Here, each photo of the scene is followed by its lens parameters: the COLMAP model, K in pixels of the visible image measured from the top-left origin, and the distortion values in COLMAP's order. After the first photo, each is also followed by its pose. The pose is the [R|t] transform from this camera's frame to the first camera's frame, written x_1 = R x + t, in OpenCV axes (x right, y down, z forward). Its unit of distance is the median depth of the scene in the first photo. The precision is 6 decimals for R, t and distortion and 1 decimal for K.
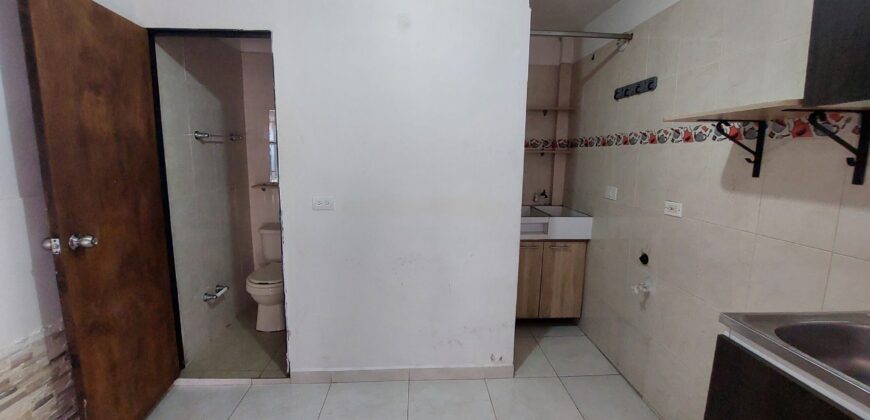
lens RADIAL K [[347.5, 0, 436.9], [0, 347.5, 203.8], [0, 0, 1]] dist [-0.016368, -0.000198]
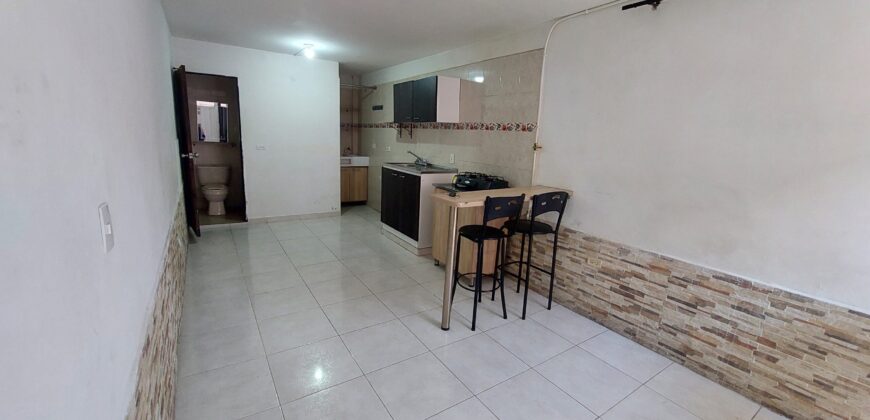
lens RADIAL K [[347.5, 0, 436.9], [0, 347.5, 203.8], [0, 0, 1]] dist [-0.016368, -0.000198]
pose [[0.860495, -0.074499, 0.503983, -0.487626], [0.039671, 0.996045, 0.079503, 0.237254], [-0.507912, -0.048418, 0.860047, -1.681212]]
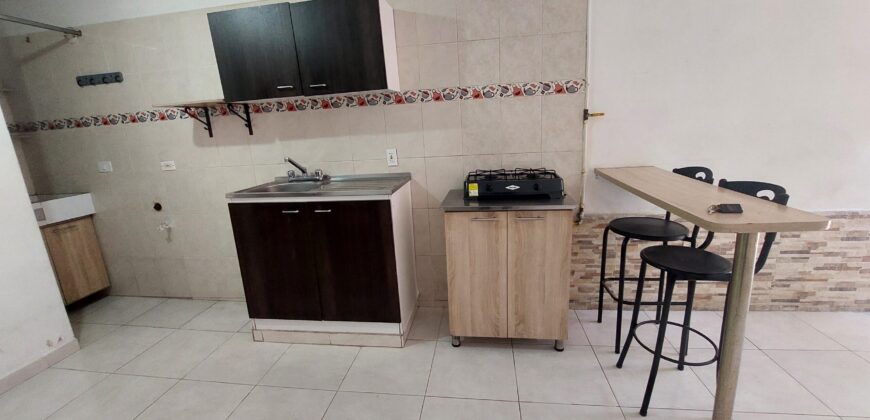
lens RADIAL K [[347.5, 0, 436.9], [0, 347.5, 203.8], [0, 0, 1]] dist [-0.016368, -0.000198]
pose [[0.183073, -0.248349, 0.951213, -0.471154], [0.199555, 0.956811, 0.211403, 0.075981], [-0.962633, 0.151117, 0.224725, -0.361625]]
